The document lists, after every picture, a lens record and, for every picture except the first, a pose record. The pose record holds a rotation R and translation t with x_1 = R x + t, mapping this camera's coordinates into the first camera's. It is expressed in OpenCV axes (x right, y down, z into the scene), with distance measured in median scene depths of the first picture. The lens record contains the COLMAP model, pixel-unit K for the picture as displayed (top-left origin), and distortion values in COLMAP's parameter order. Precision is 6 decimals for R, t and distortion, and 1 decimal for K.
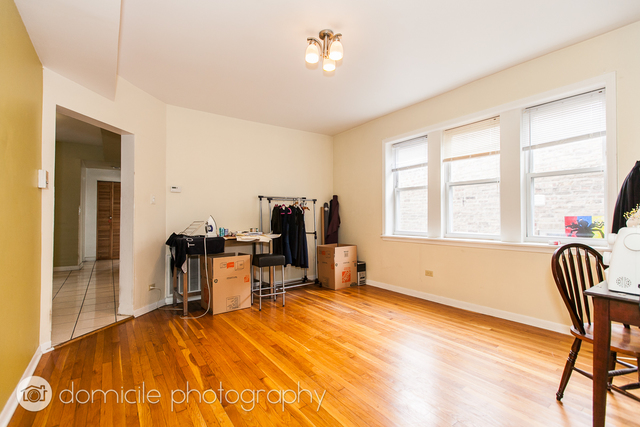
lens RADIAL K [[289.5, 0, 320.8], [0, 289.5, 212.1], [0, 0, 1]] dist [-0.001408, -0.000156]
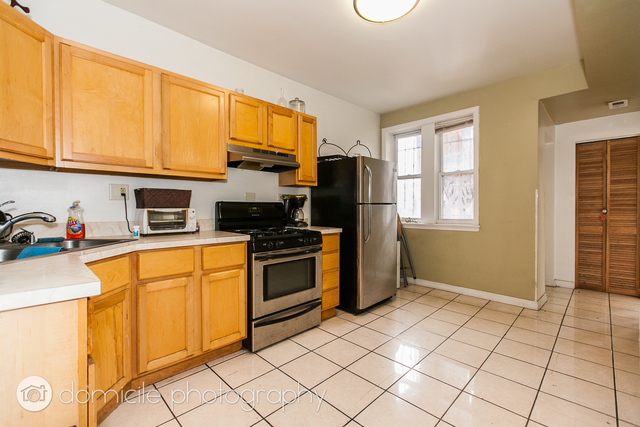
lens RADIAL K [[281.8, 0, 319.4], [0, 281.8, 212.1], [0, 0, 1]] dist [0.000319, -0.000103]
pose [[0.146618, 0.007132, -0.989167, -0.511726], [0.022868, 0.999682, 0.010597, 0.007543], [0.988929, -0.024174, 0.146409, 0.711453]]
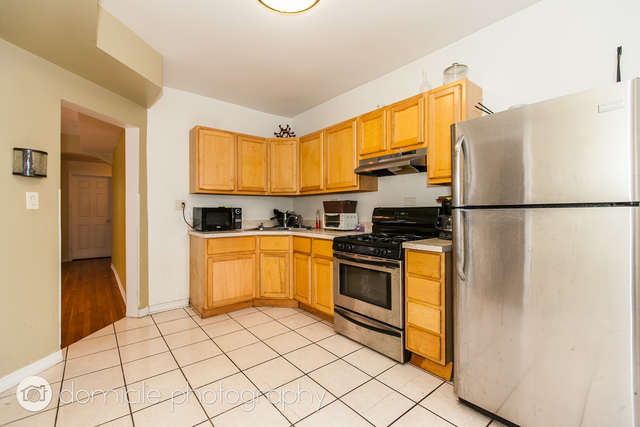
lens RADIAL K [[281.8, 0, 319.4], [0, 281.8, 212.1], [0, 0, 1]] dist [0.000319, -0.000103]
pose [[-0.998753, -0.001468, -0.049912, -0.891737], [-0.000666, 0.999871, -0.016075, 0.008823], [0.049929, -0.016022, -0.998624, 1.196333]]
